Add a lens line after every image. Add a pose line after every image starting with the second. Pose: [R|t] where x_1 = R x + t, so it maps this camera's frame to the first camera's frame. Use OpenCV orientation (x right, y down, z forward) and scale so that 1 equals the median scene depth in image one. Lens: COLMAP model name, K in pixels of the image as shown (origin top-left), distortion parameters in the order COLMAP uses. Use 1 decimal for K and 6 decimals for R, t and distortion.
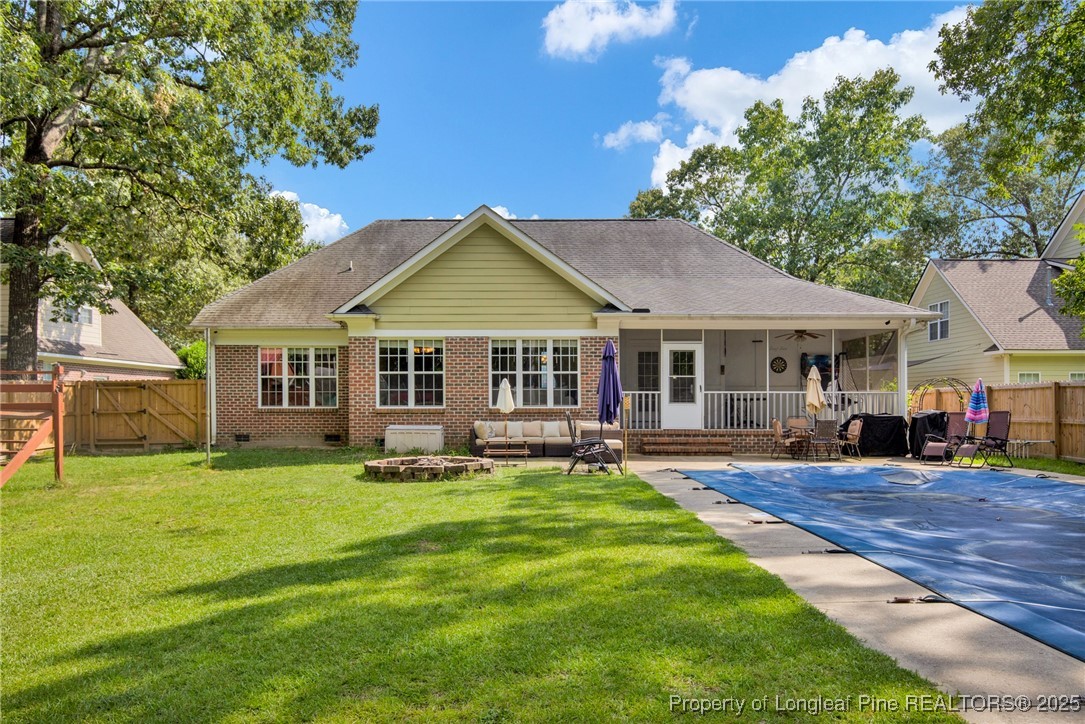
lens RADIAL K [[774.0, 0, 544.0], [0, 774.0, 414.5], [0, 0, 1]] dist [-0.003088, -0.001041]
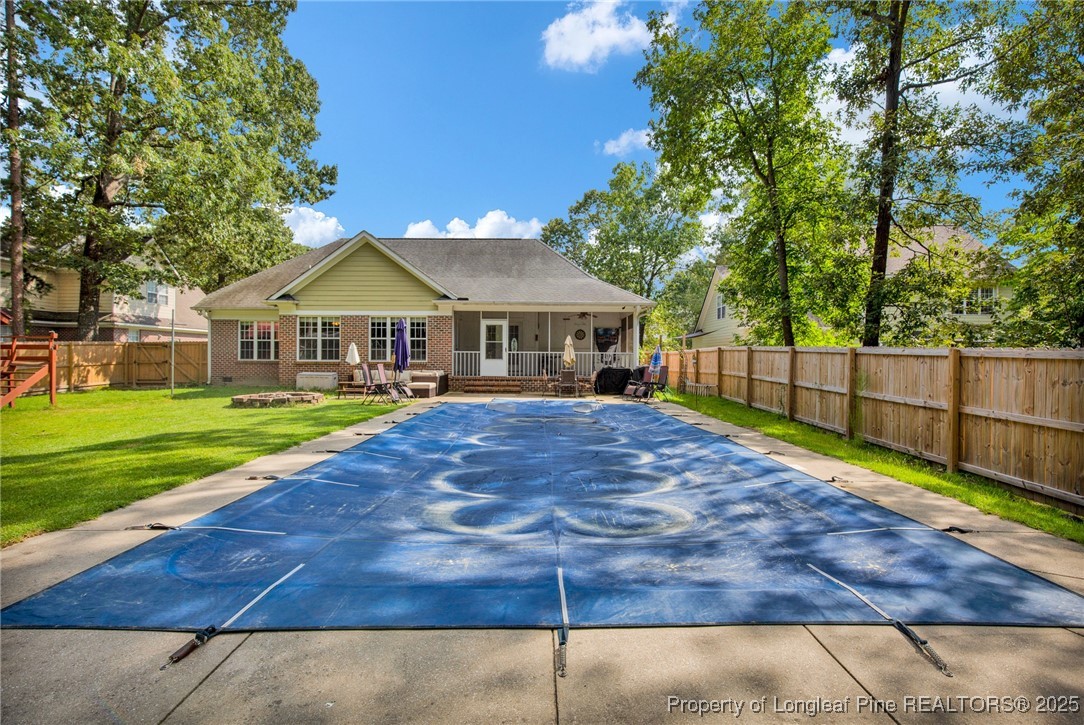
lens RADIAL K [[516.0, 0, 548.4], [0, 516.0, 361.2], [0, 0, 1]] dist [-0.030277, -0.000241]
pose [[0.999965, 0.007678, 0.003189, 0.283439], [-0.007650, 0.999935, -0.008433, -0.002782], [-0.003253, 0.008408, 0.999959, -0.026075]]
